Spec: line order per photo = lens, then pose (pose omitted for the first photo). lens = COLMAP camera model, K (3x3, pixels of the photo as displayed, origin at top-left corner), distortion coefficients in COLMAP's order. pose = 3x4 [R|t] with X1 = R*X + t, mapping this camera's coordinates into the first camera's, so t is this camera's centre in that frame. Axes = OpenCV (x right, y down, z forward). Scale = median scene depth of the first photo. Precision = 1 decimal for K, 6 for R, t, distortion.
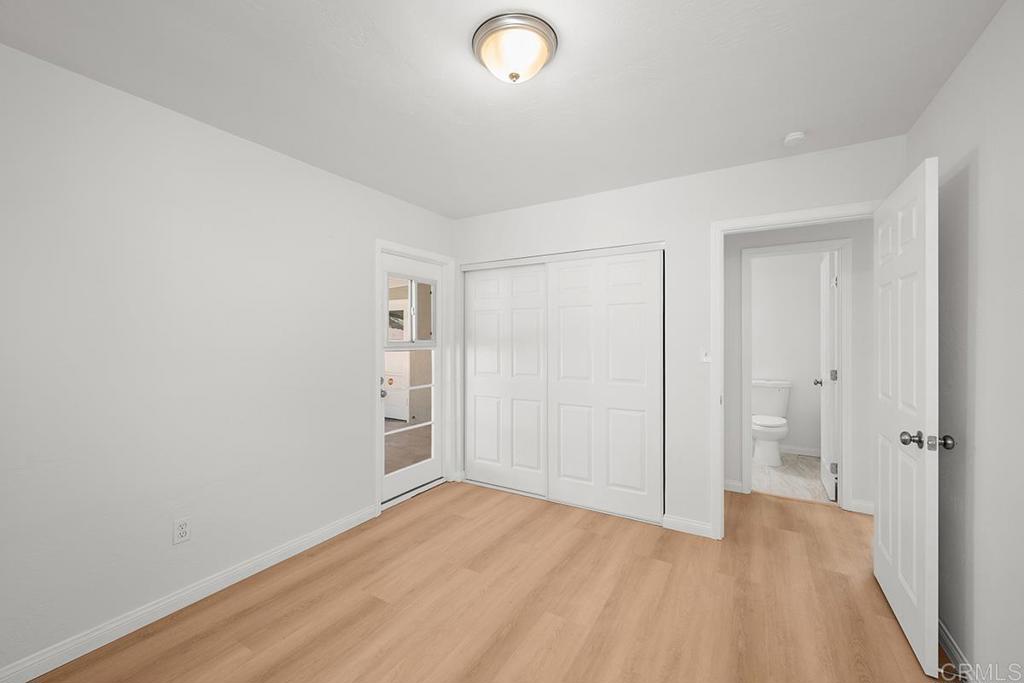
lens RADIAL K [[404.5, 0, 511.8], [0, 404.5, 343.8], [0, 0, 1]] dist [-0.000275, -0.000217]
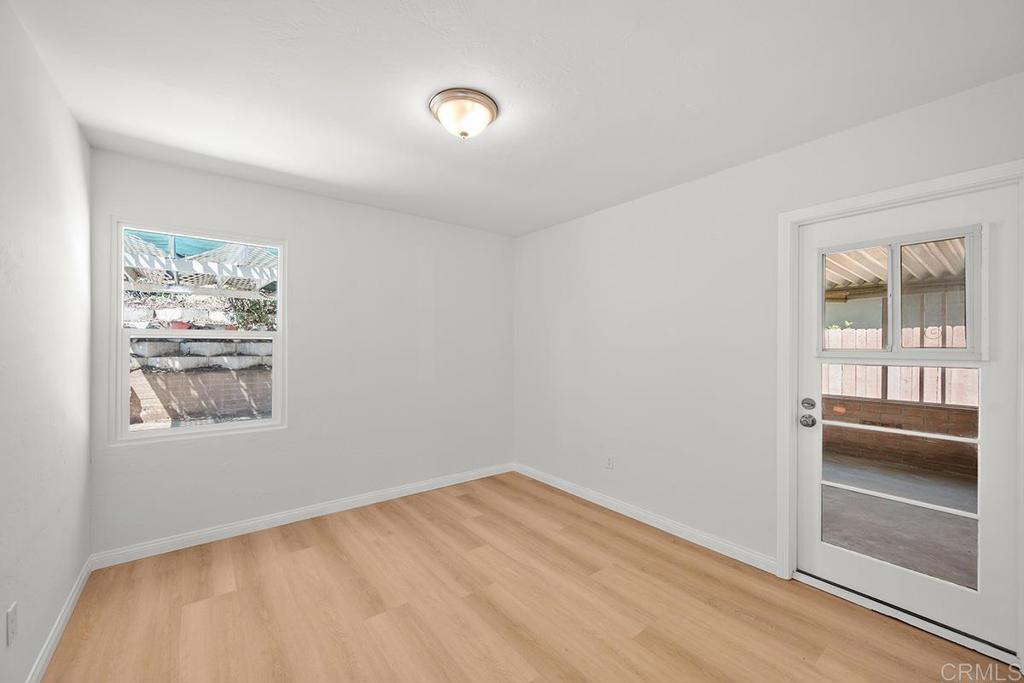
lens RADIAL K [[404.5, 0, 511.8], [0, 404.5, 343.8], [0, 0, 1]] dist [-0.000275, -0.000217]
pose [[-0.367121, -0.004442, -0.930162, 0.630247], [-0.008191, 0.999965, -0.001543, -0.011390], [0.930137, 0.007053, -0.367145, 0.891750]]
